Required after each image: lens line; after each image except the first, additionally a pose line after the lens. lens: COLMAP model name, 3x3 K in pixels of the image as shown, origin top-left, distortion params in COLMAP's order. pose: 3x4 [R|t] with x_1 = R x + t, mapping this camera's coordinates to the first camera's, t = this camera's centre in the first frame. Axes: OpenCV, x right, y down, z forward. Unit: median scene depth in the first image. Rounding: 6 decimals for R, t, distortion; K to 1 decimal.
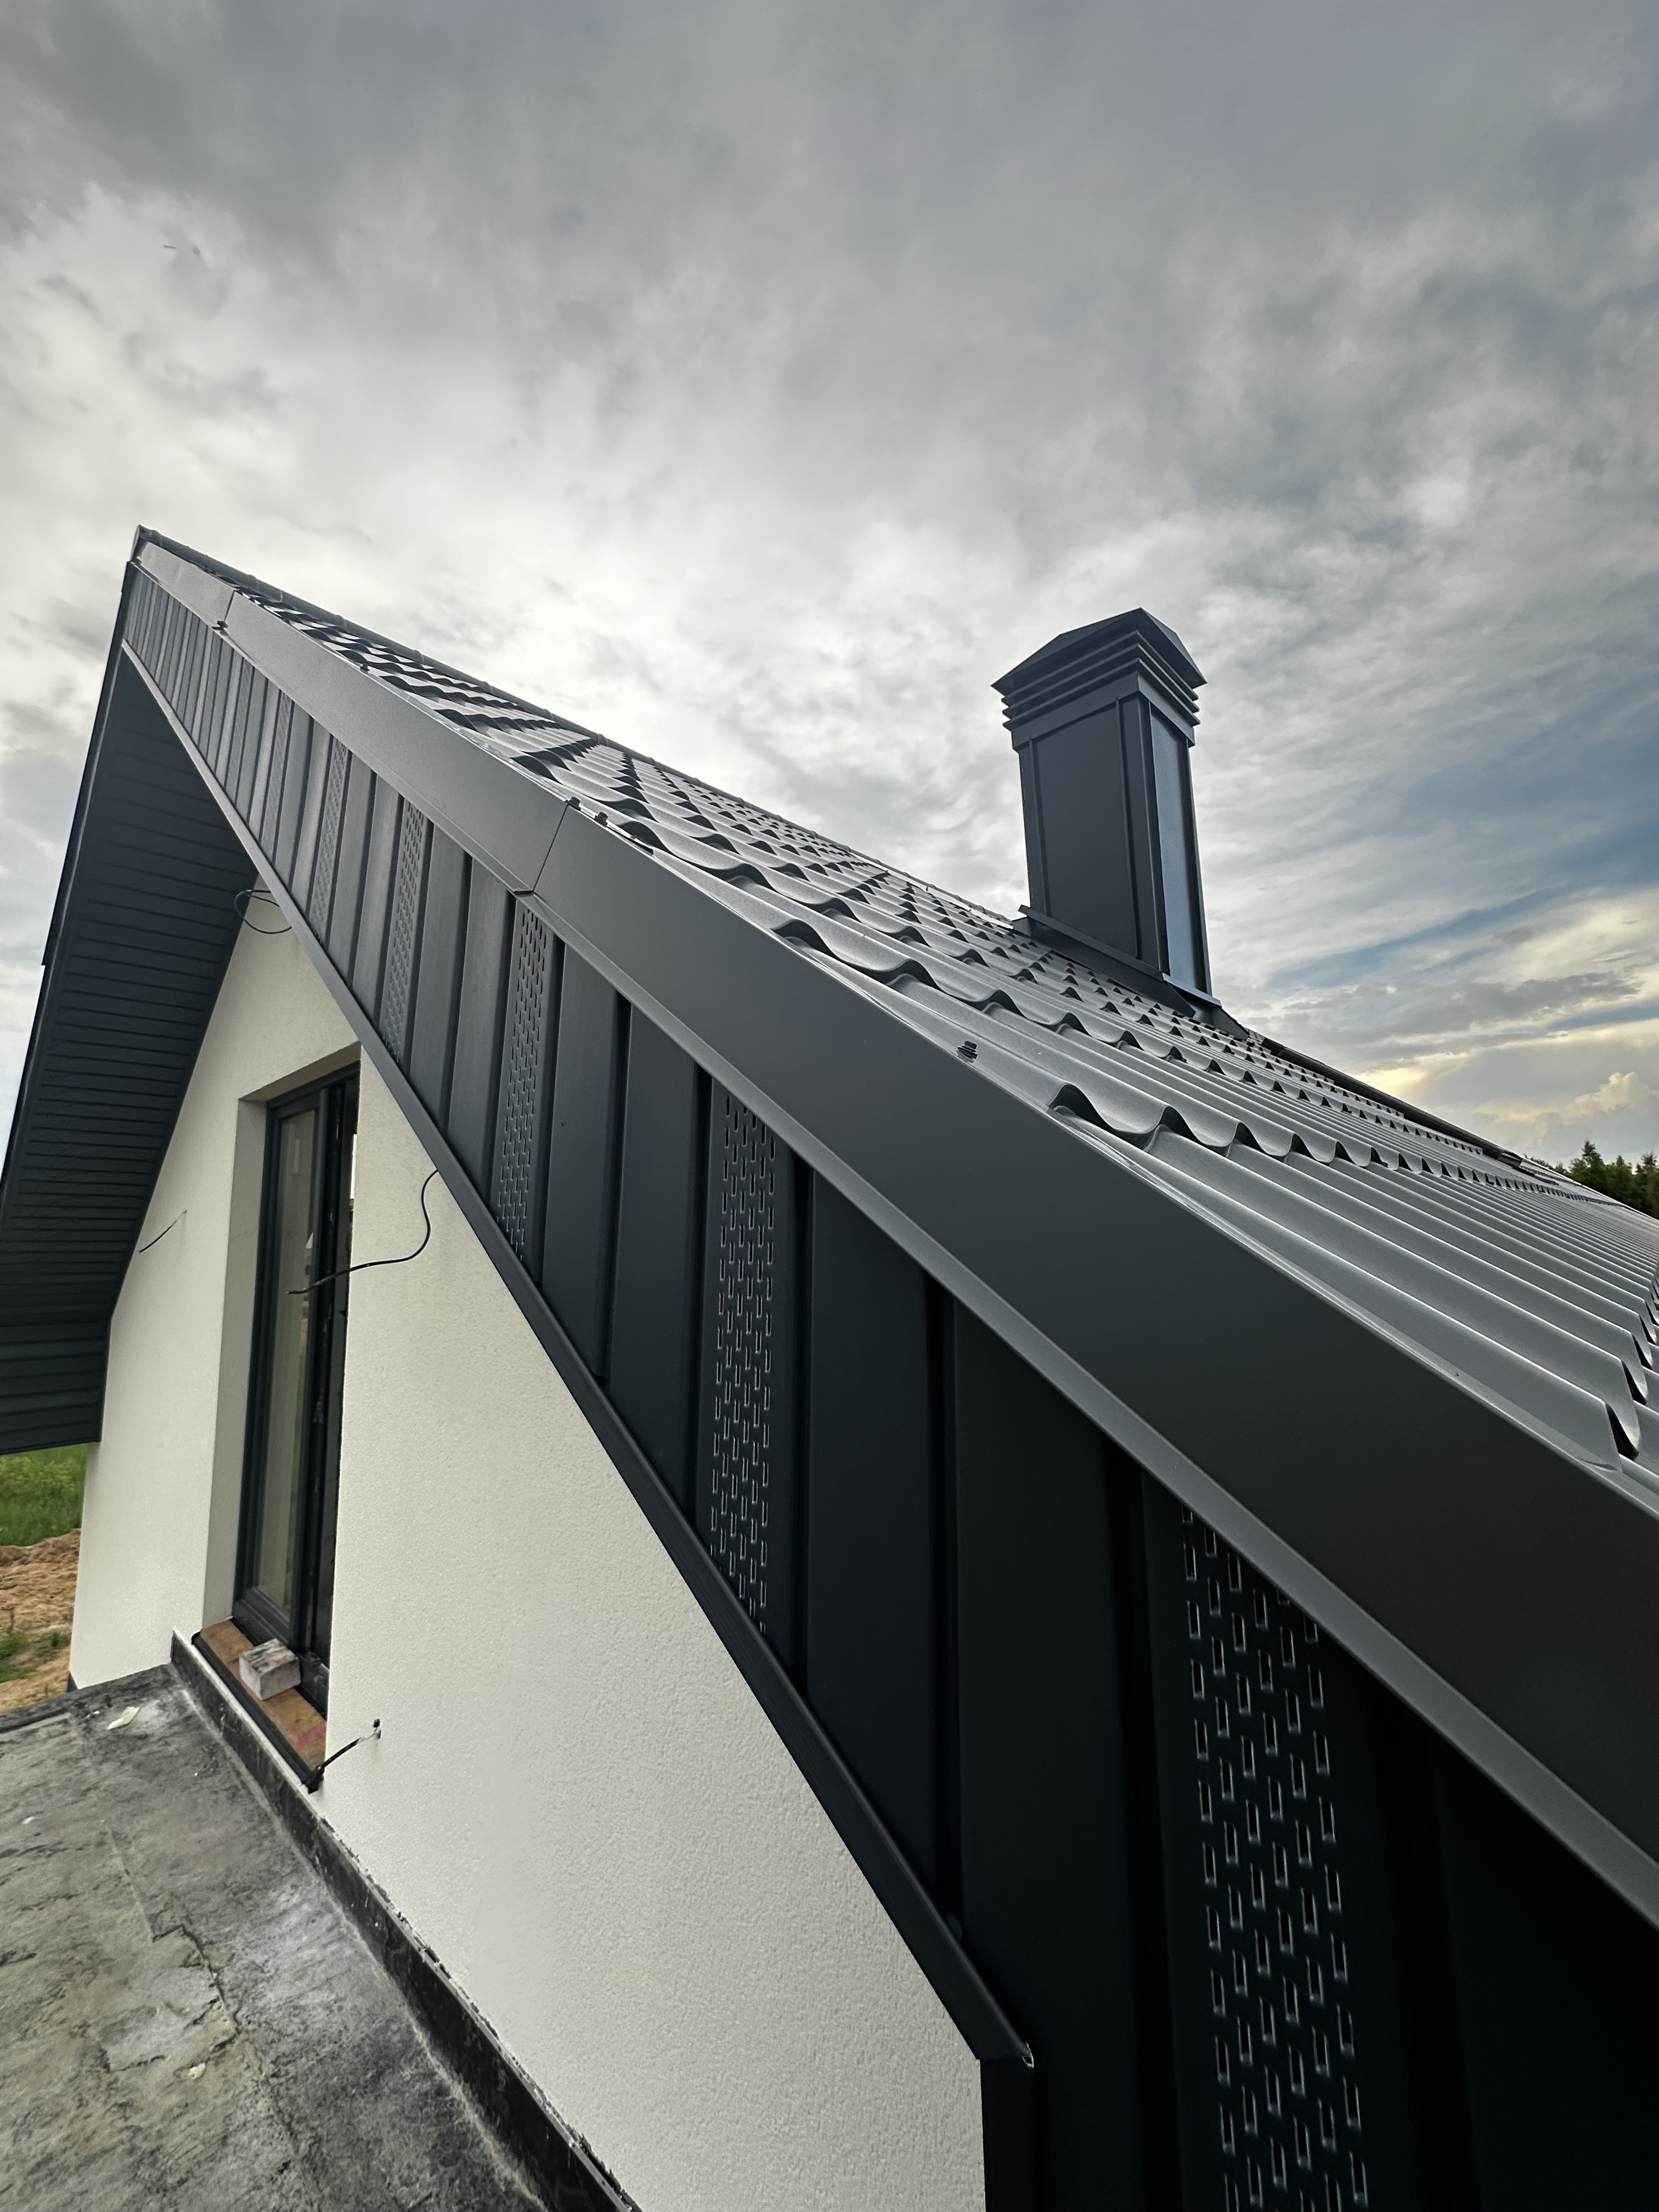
lens RADIAL K [[890.9, 0, 855.3], [0, 890.9, 1107.7], [0, 0, 1]] dist [-0.025482, -0.000300]
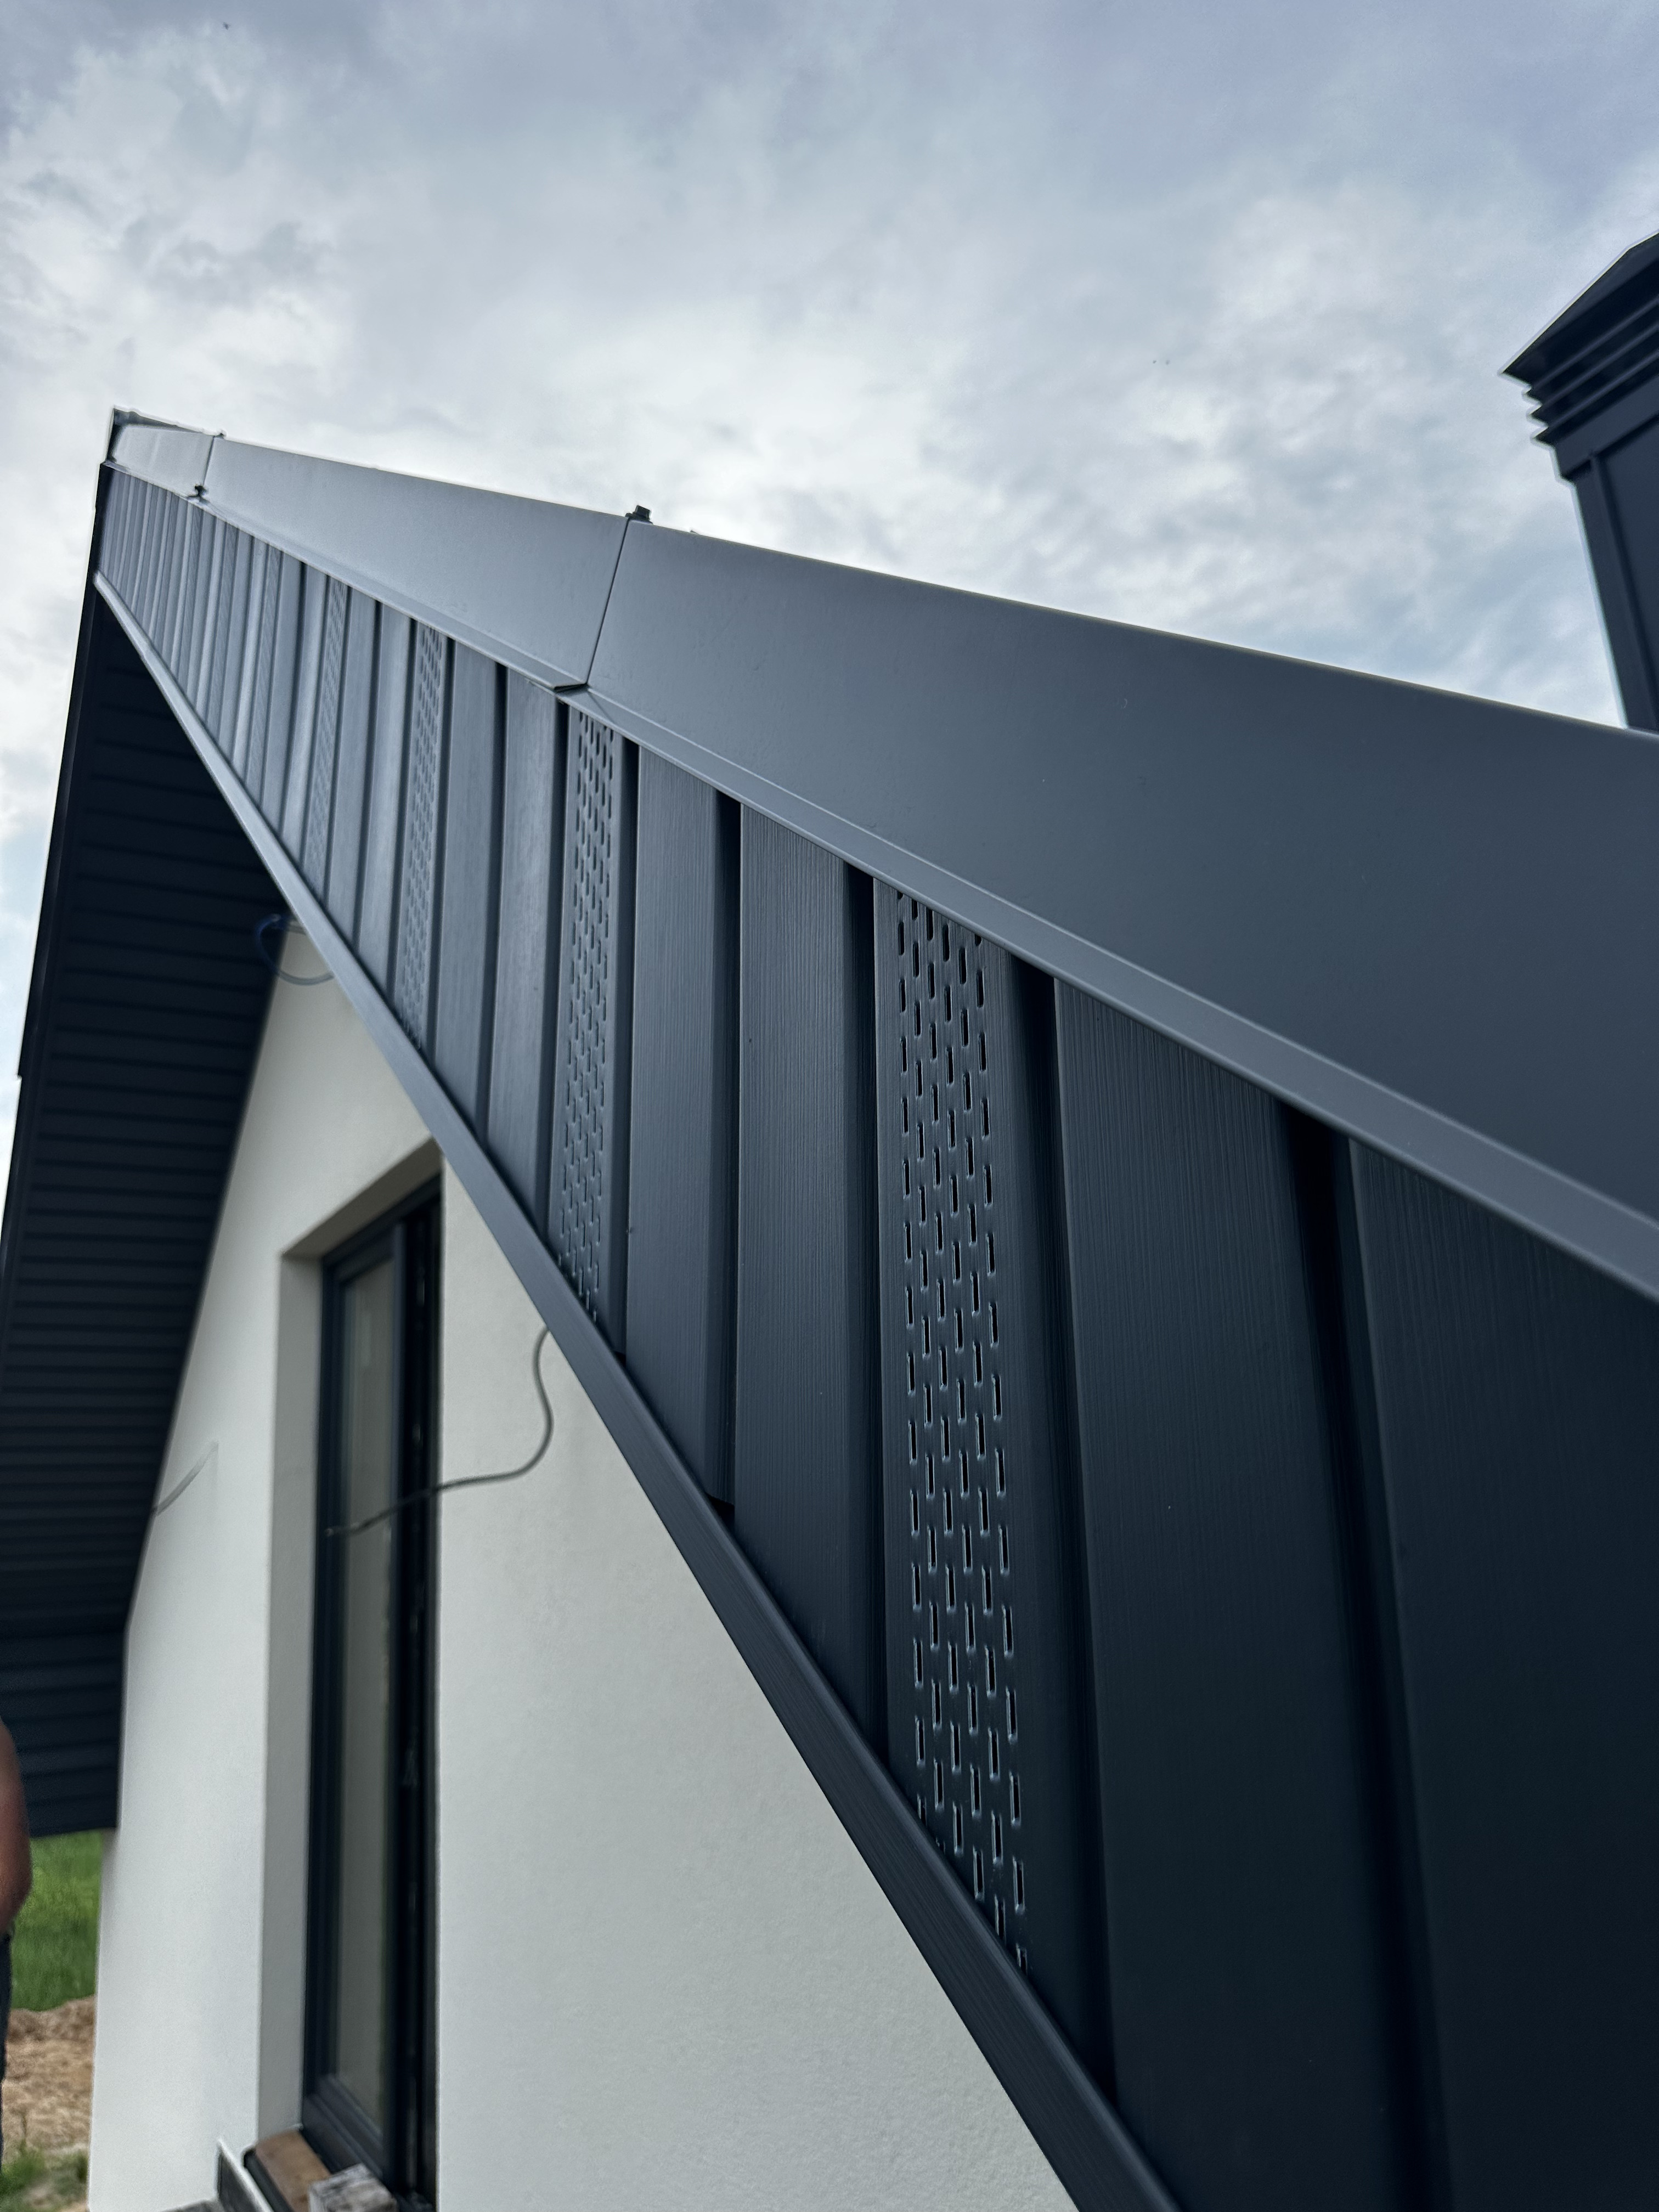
lens RADIAL K [[1598.7, 0, 829.5], [0, 1598.7, 1106.0], [0, 0, 1]] dist [-0.029103, -0.006661]
pose [[0.952139, -0.100126, -0.288800, 0.012982], [0.070302, 0.991232, -0.111879, 0.033164], [0.297470, 0.086221, 0.950830, 0.018261]]
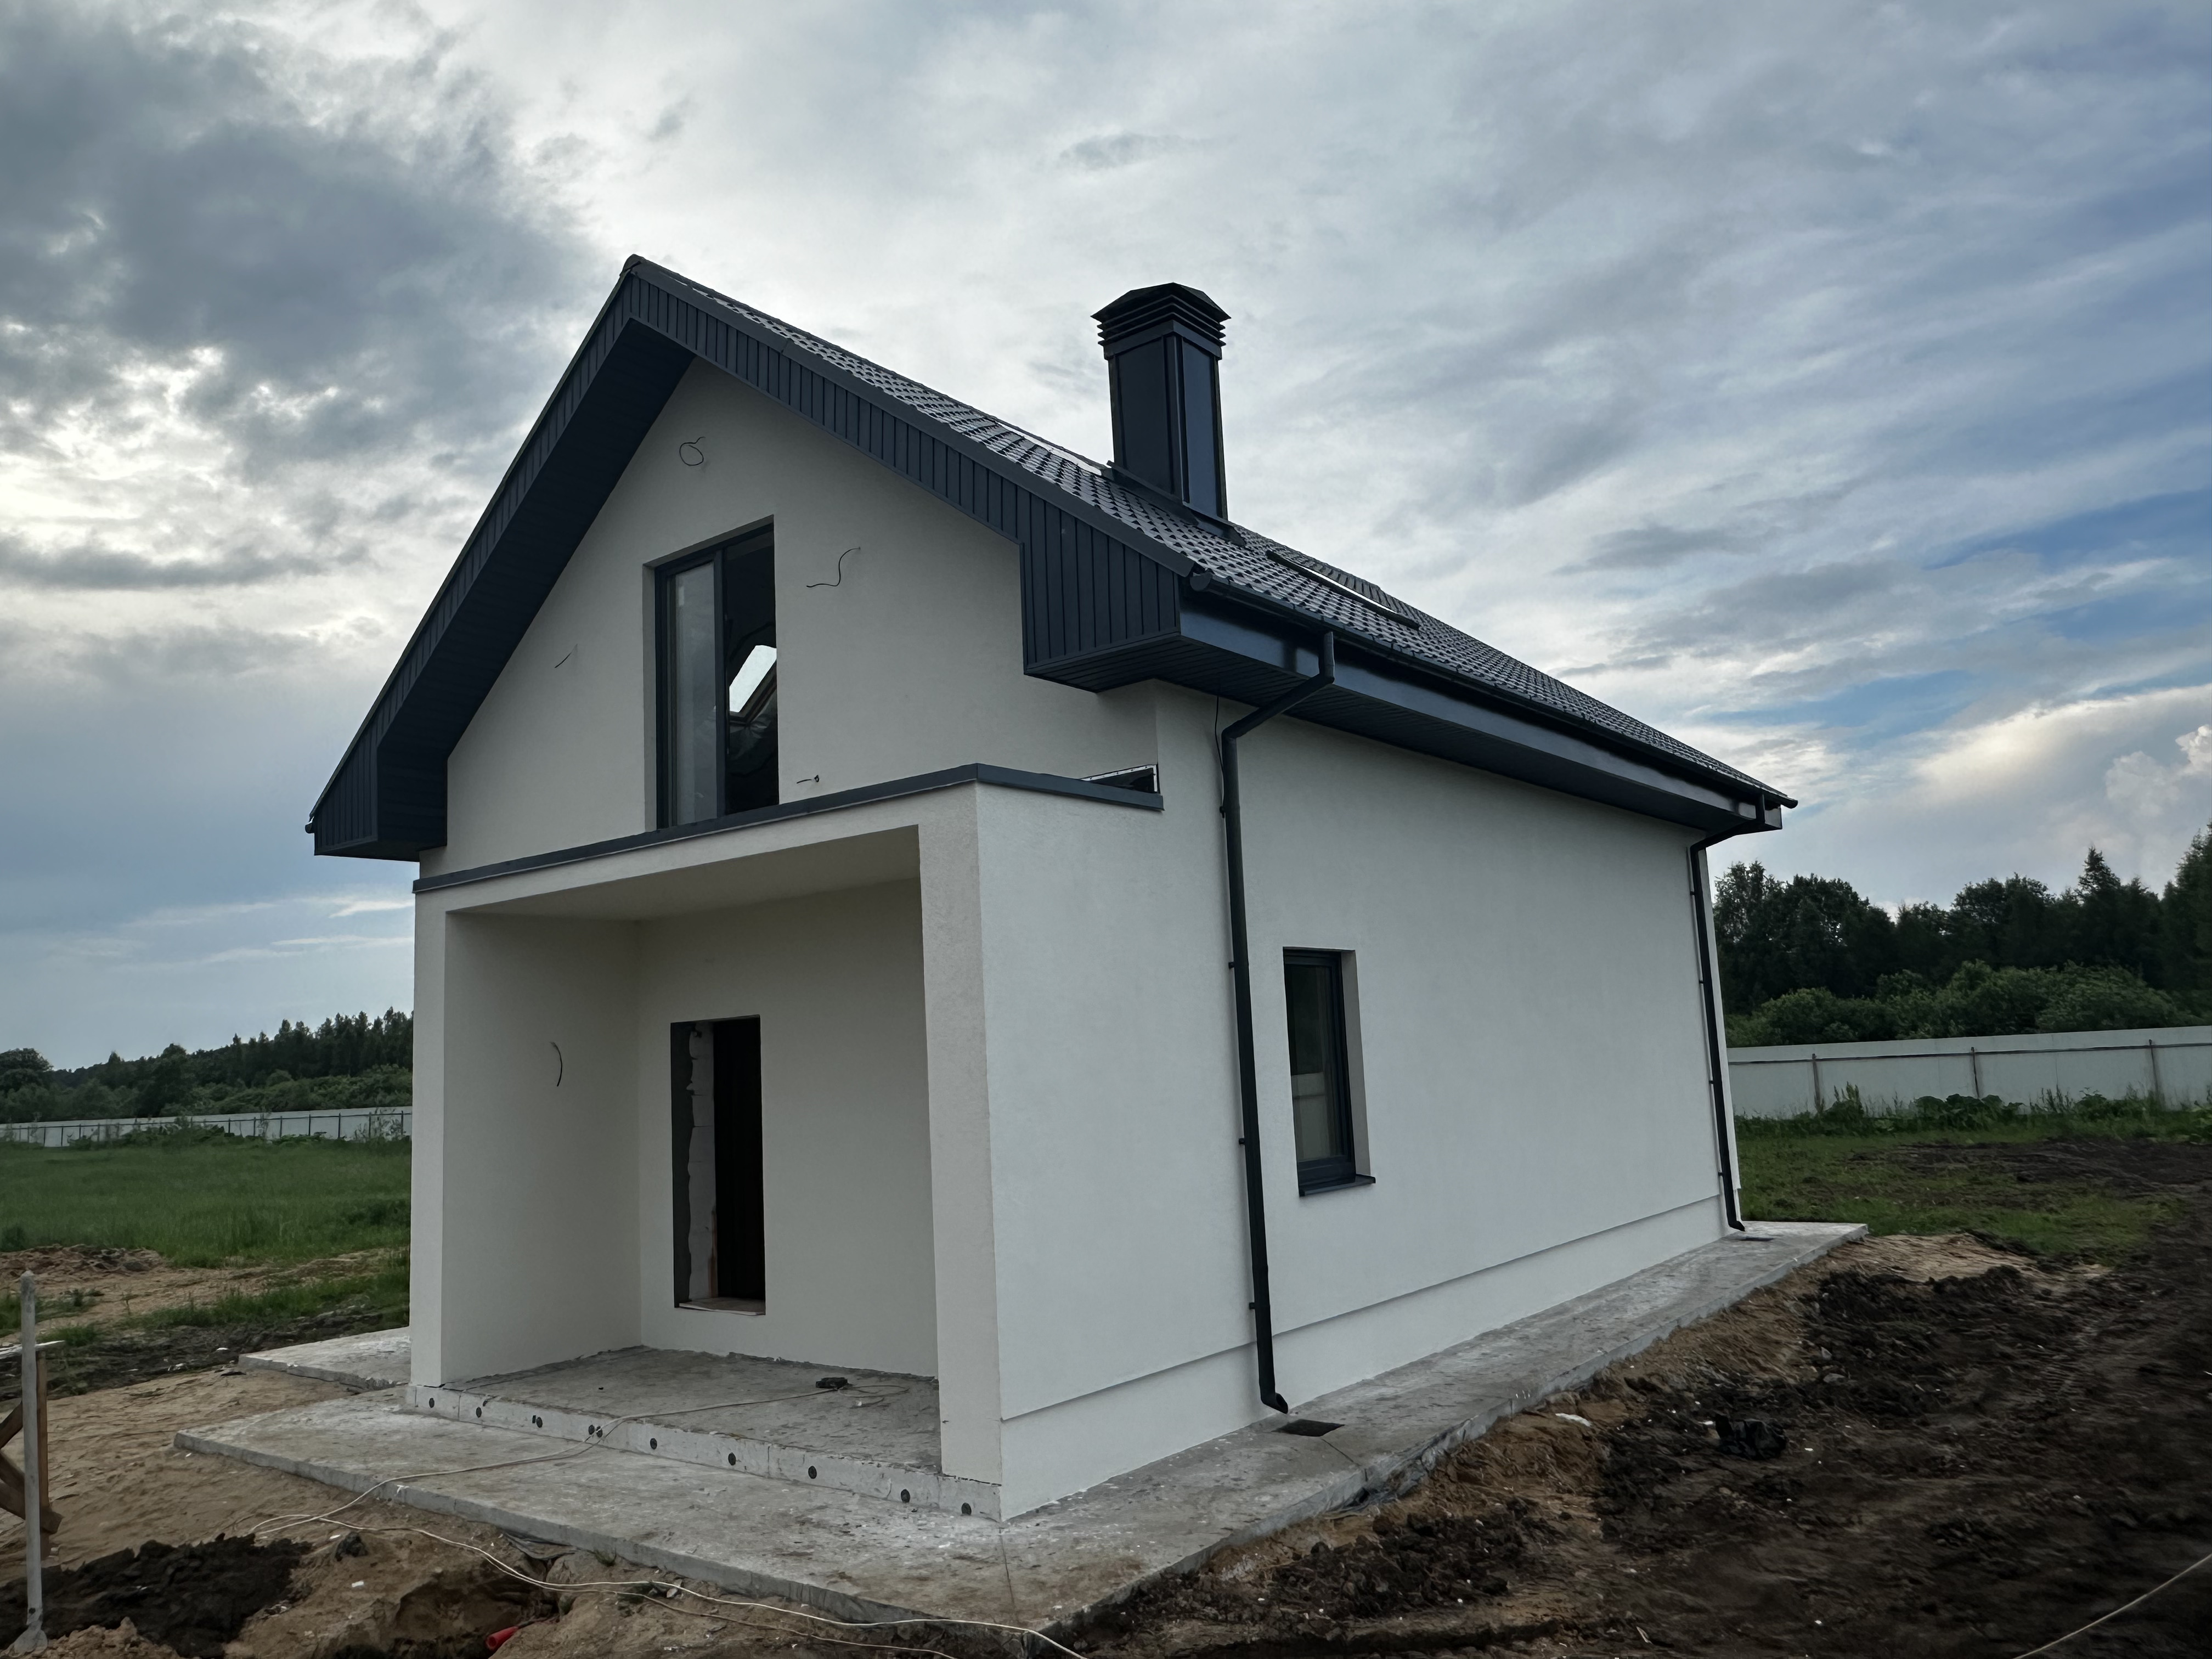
lens RADIAL K [[1559.2, 0, 1106.0], [0, 1559.2, 829.5], [0, 0, 1]] dist [-0.000792, -0.001404]
pose [[0.995743, -0.011984, 0.091387, -0.093124], [0.012821, 0.999881, -0.008587, 0.538909], [-0.091273, 0.009722, 0.995778, -2.104201]]
